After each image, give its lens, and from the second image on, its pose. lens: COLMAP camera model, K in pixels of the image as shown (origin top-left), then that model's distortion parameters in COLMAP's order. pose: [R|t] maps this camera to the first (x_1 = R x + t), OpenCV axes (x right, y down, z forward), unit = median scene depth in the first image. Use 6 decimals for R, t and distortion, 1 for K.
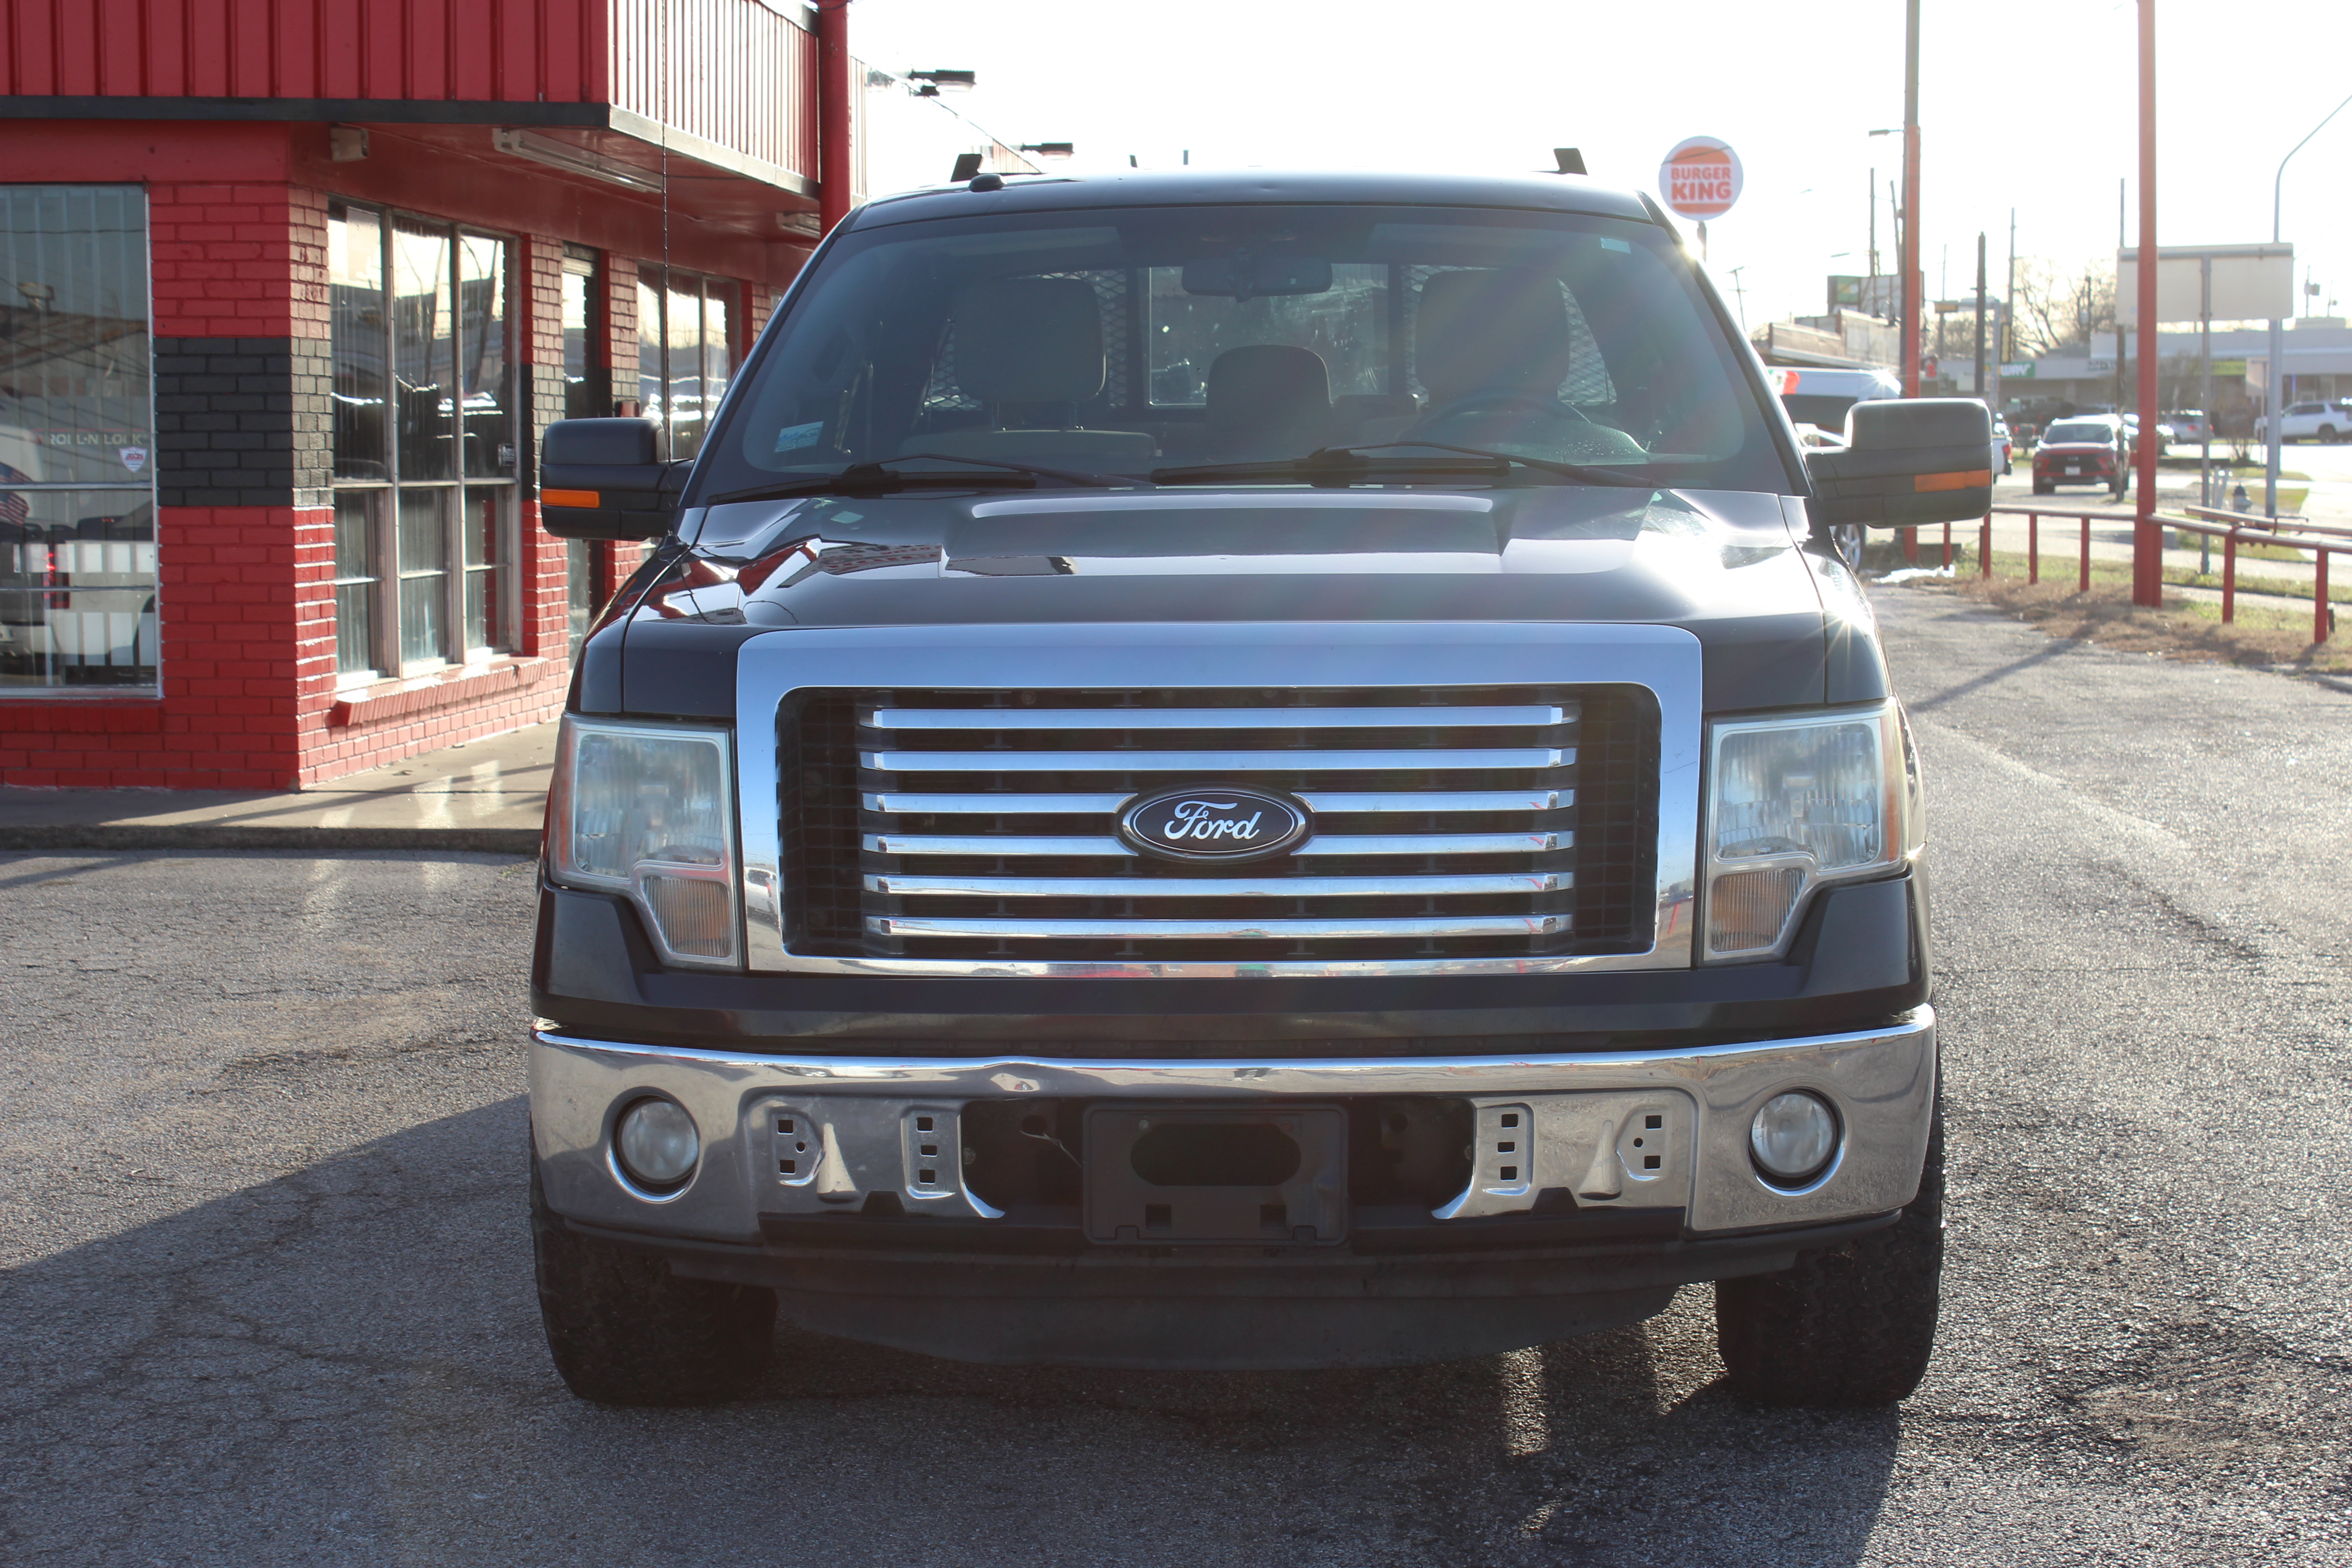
lens RADIAL K [[3943.3, 0, 1182.4], [0, 3943.3, 777.0], [0, 0, 1]] dist [0.027960, 0.000000]
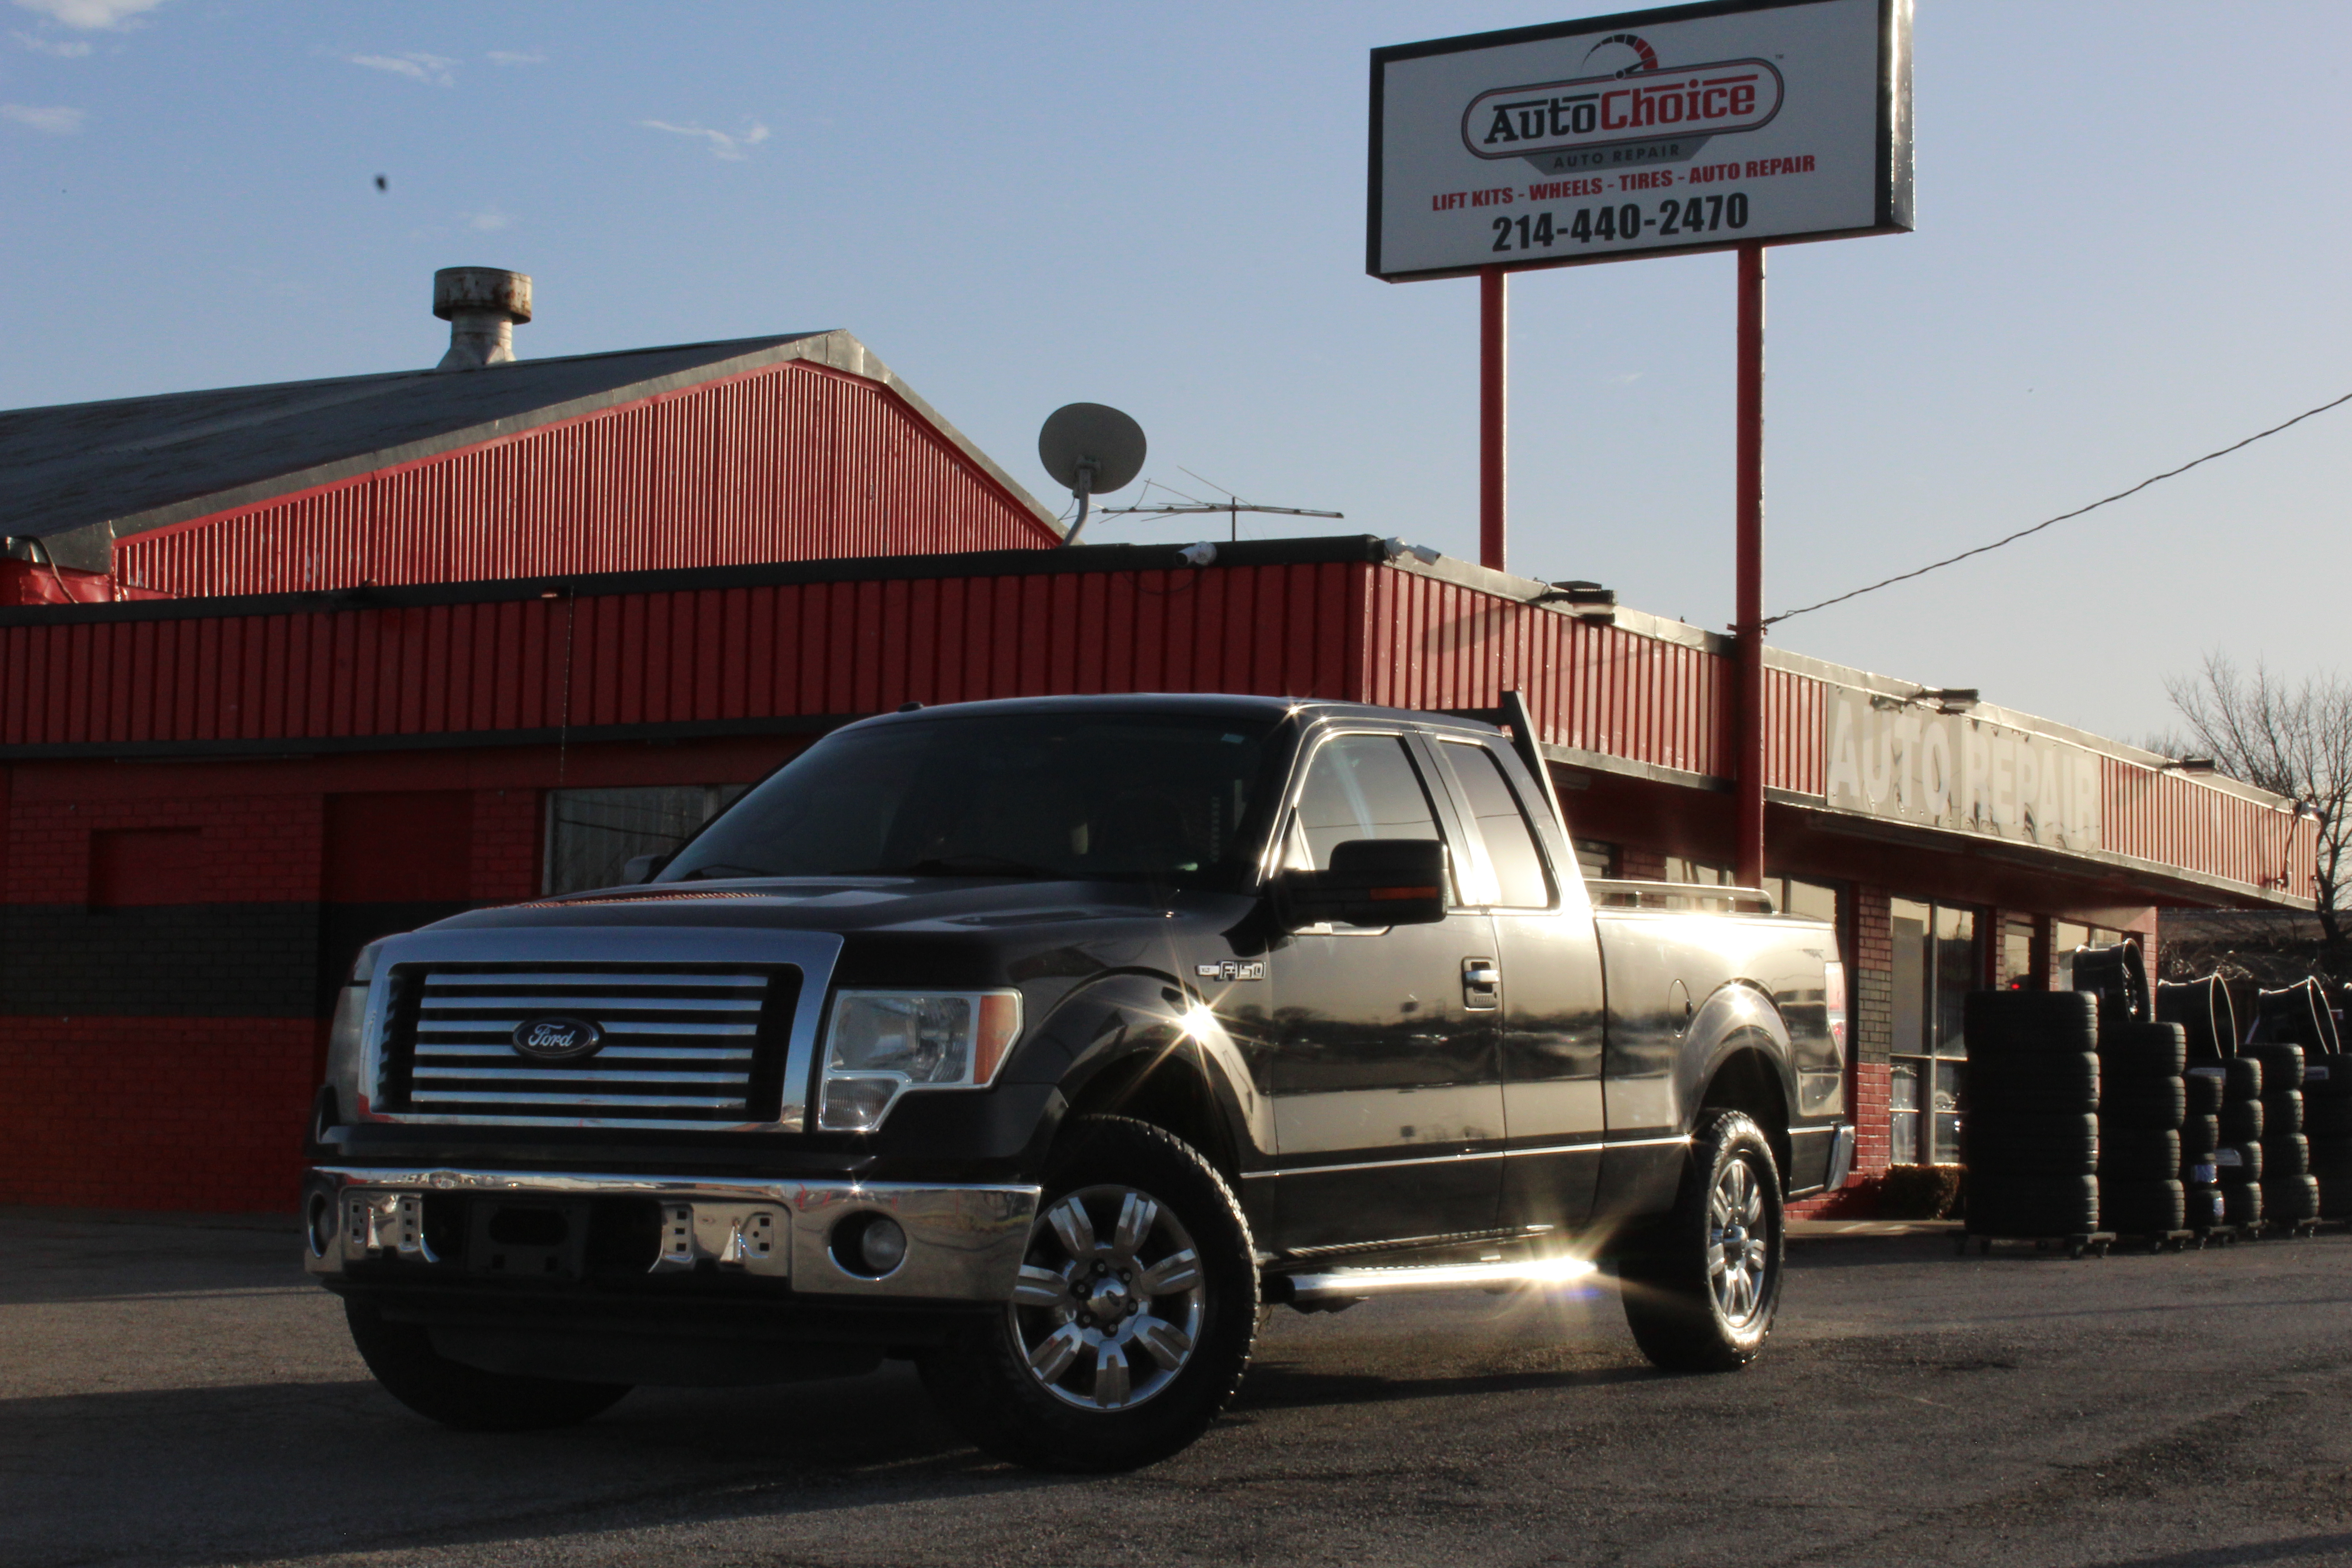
lens RADIAL K [[3943.3, 0, 1145.6], [0, 3943.3, 859.0], [0, 0, 1]] dist [0.027960, 0.000000]
pose [[0.896041, -0.002303, -0.443966, 0.872604], [-0.063498, 0.989041, -0.133286, 0.128662], [0.439408, 0.147620, 0.886075, -0.369405]]
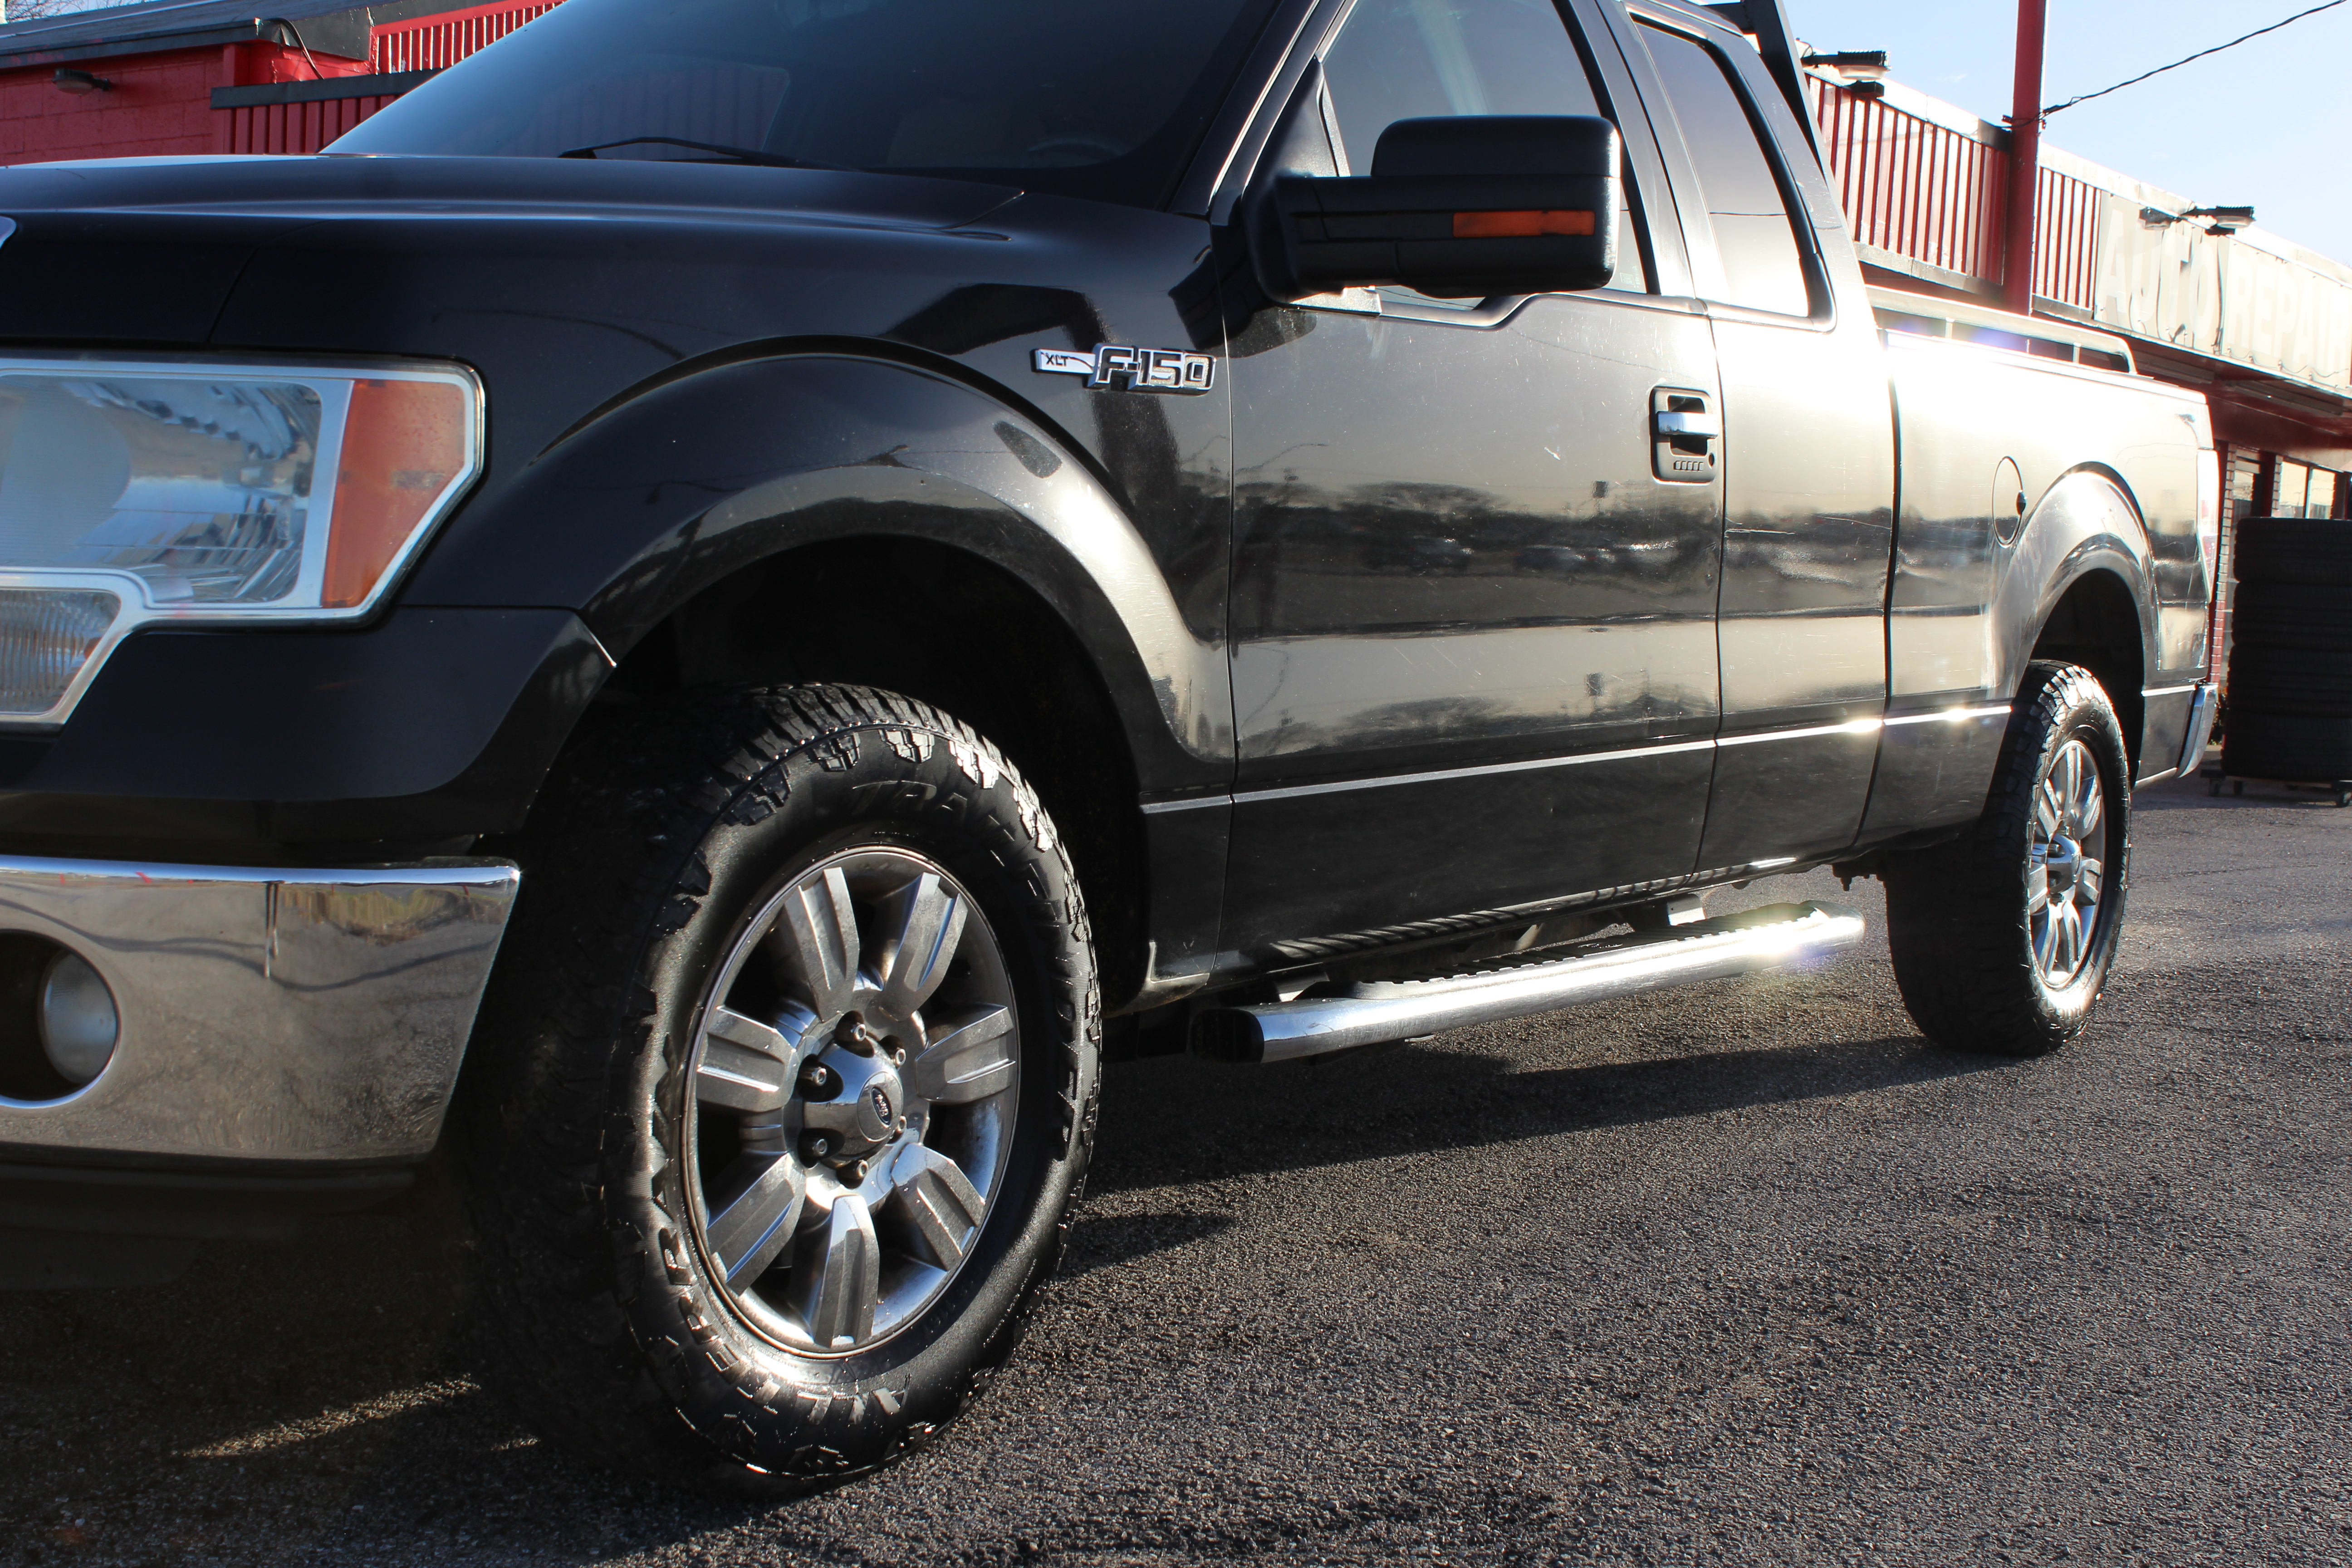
lens RADIAL K [[2934.3, 0, 1213.1], [0, 2934.3, 856.9], [0, 0, 1]] dist [-0.029796, 0.000000]
pose [[0.852686, 0.094282, -0.513845, 0.491829], [-0.096650, 0.995071, 0.022196, 0.033521], [0.513405, 0.030737, 0.857596, 0.625310]]
